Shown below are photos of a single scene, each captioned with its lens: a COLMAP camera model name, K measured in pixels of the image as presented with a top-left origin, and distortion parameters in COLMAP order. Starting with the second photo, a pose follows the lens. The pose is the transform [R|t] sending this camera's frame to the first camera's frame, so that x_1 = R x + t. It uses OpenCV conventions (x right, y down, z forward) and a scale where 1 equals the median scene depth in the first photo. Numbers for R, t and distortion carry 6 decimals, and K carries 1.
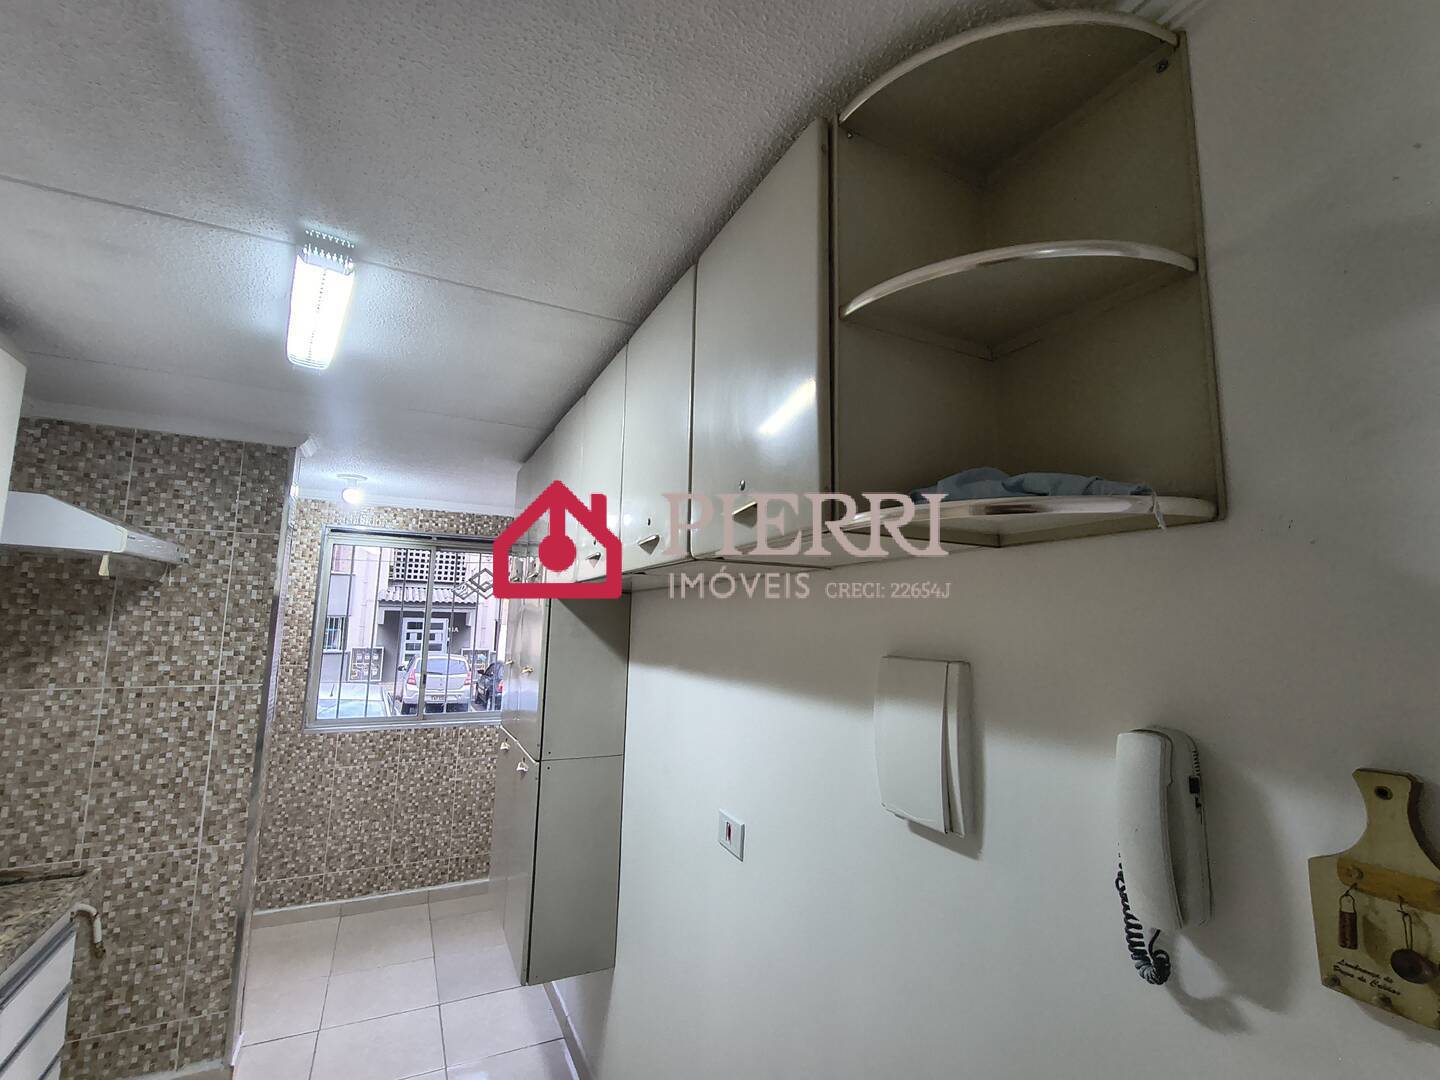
lens RADIAL K [[652.3, 0, 731.8], [0, 652.3, 545.9], [0, 0, 1]] dist [-0.002178, -0.001014]
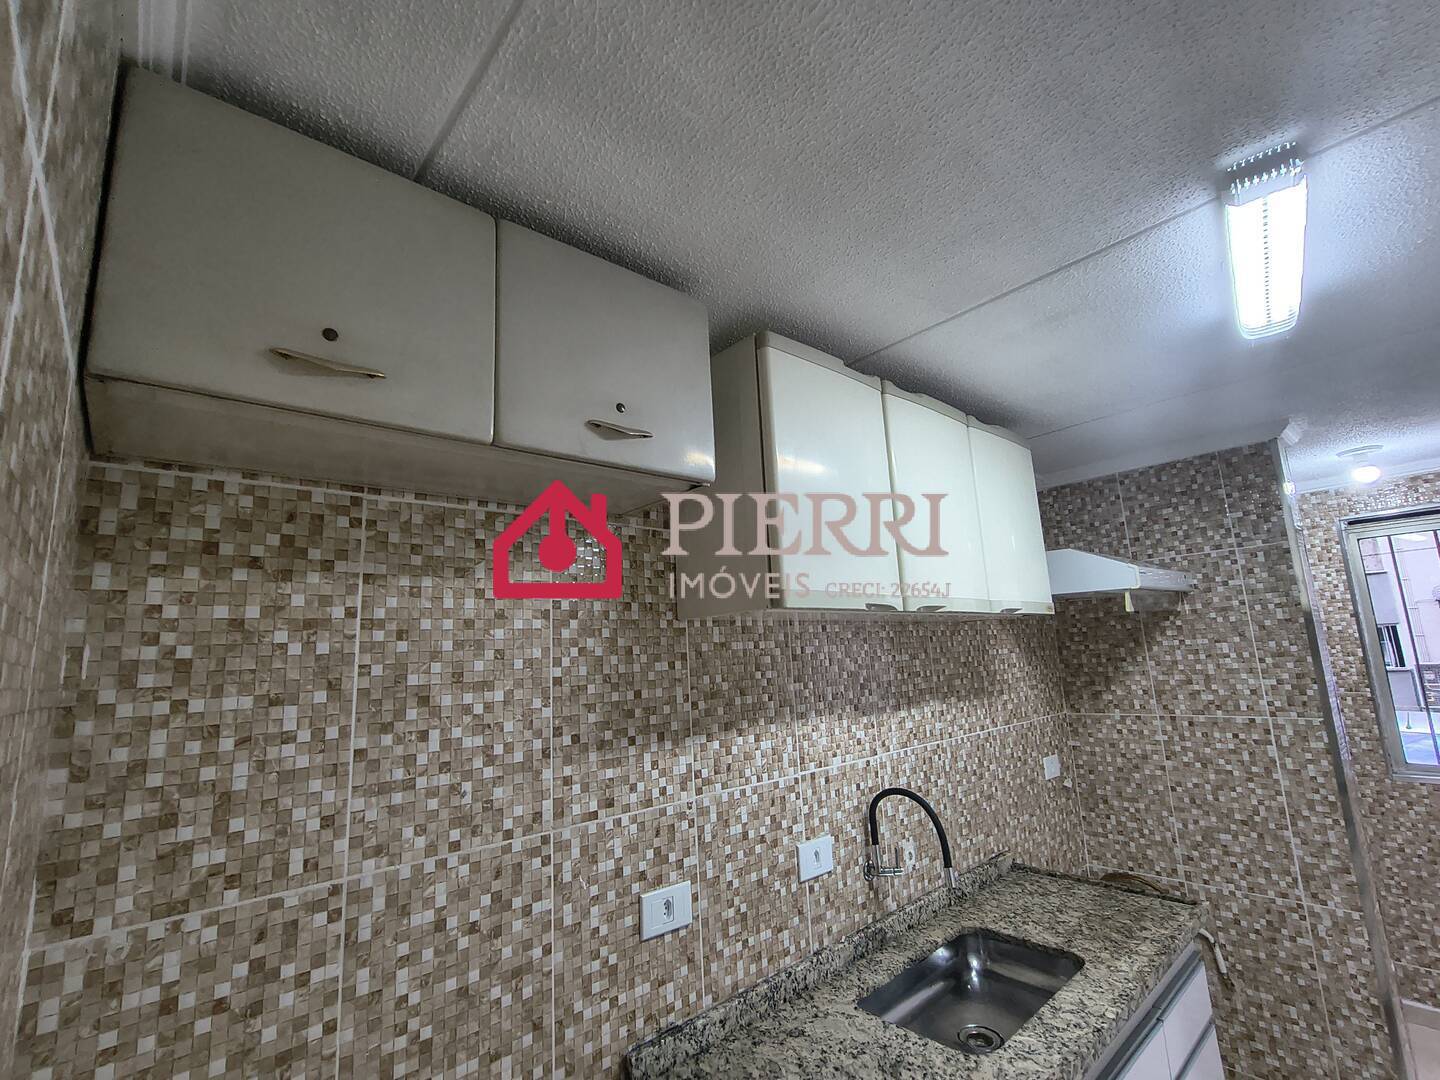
lens RADIAL K [[652.3, 0, 710.1], [0, 652.3, 538.0], [0, 0, 1]] dist [-0.002178, -0.001014]
pose [[0.231498, -0.207474, -0.950454, -0.062397], [0.168863, 0.970733, -0.170771, -0.003979], [0.958068, -0.120963, 0.259757, 0.055699]]
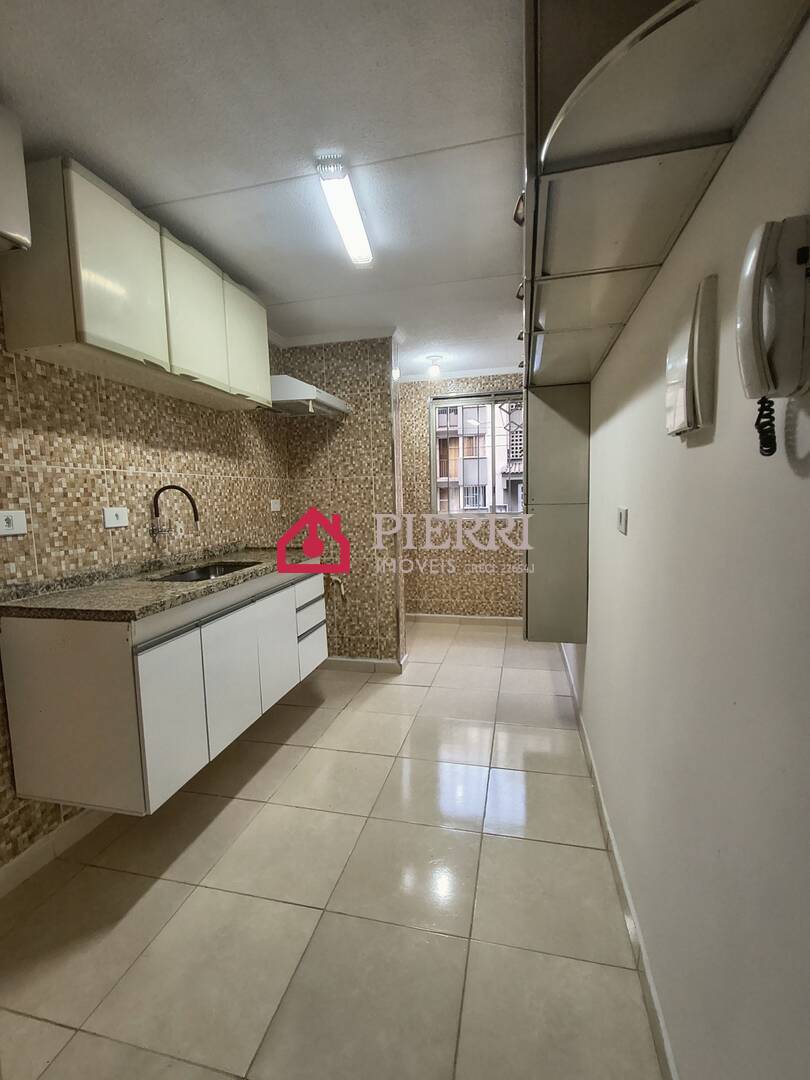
lens RADIAL K [[489.2, 0, 403.9], [0, 489.2, 541.8], [0, 0, 1]] dist [-0.002178, -0.001014]
pose [[0.758843, 0.020532, -0.650950, 0.210209], [0.122486, 0.977168, 0.173609, 0.169210], [0.639652, -0.211474, 0.739002, -0.029519]]
